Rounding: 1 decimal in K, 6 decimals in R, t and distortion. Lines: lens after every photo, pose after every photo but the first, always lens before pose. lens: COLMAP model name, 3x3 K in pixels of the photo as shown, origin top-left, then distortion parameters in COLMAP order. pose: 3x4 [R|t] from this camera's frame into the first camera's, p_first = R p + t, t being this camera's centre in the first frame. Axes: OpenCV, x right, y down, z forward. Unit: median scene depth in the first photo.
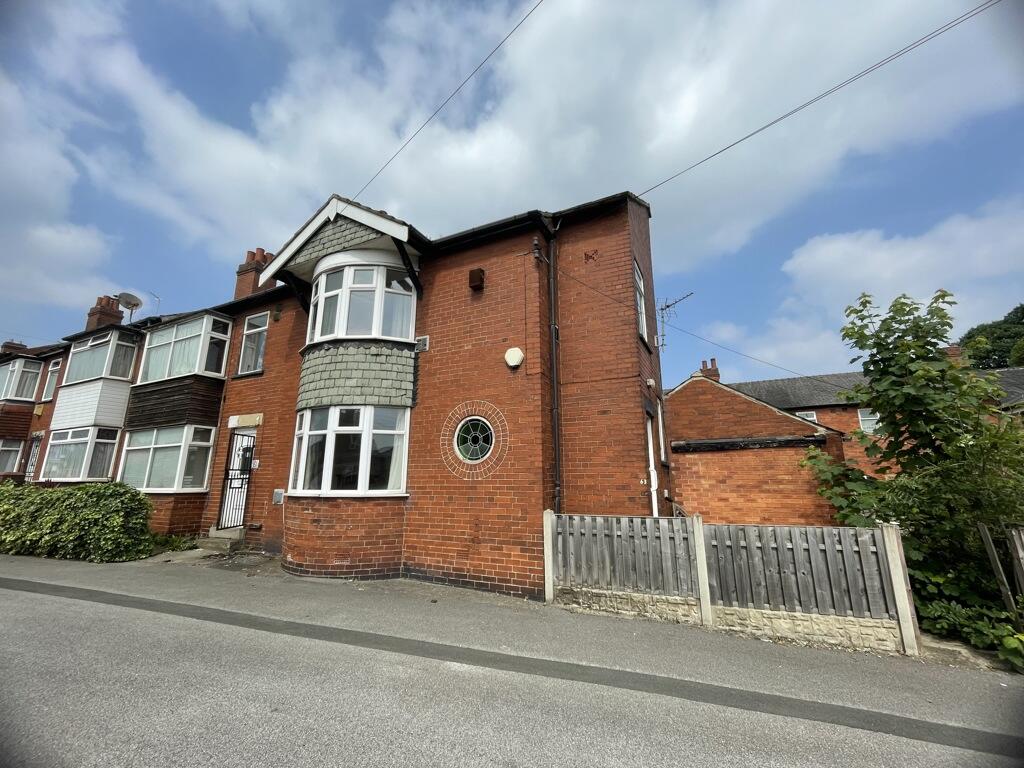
lens RADIAL K [[420.7, 0, 511.0], [0, 420.7, 385.2], [0, 0, 1]] dist [-0.000676, -0.000374]
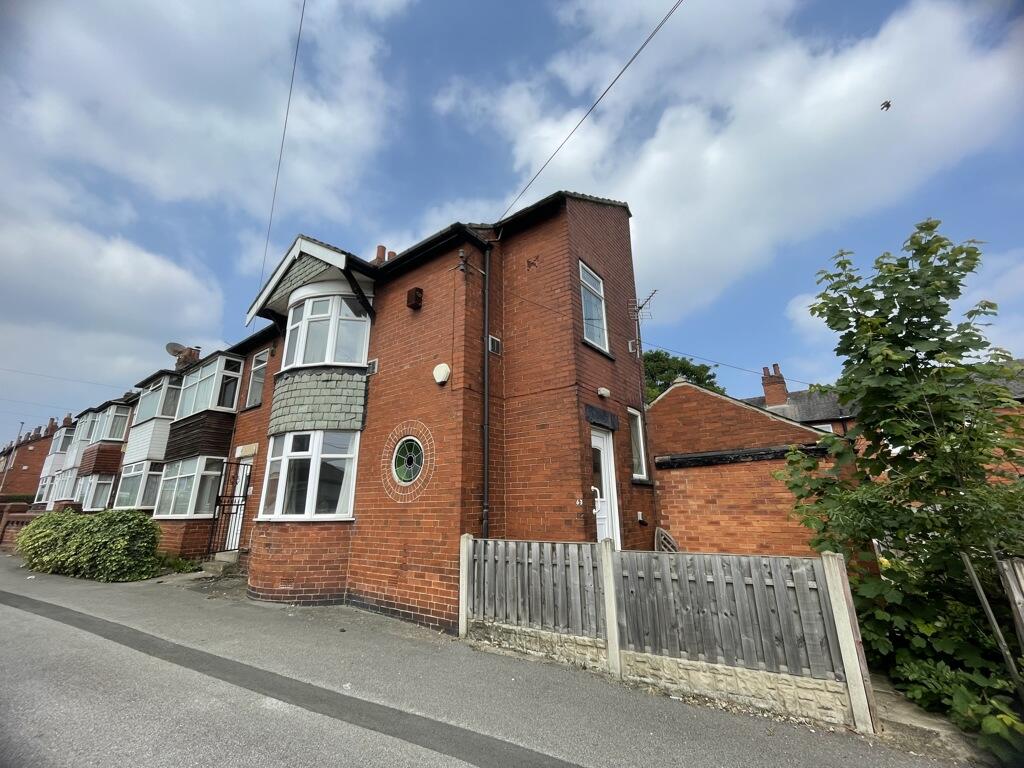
lens RADIAL K [[420.7, 0, 512.4], [0, 420.7, 385.2], [0, 0, 1]] dist [-0.000676, -0.000374]
pose [[0.981490, -0.063214, -0.180781, 0.328429], [0.052730, 0.996668, -0.062224, 0.028260], [0.184112, 0.051539, 0.981553, 0.080068]]
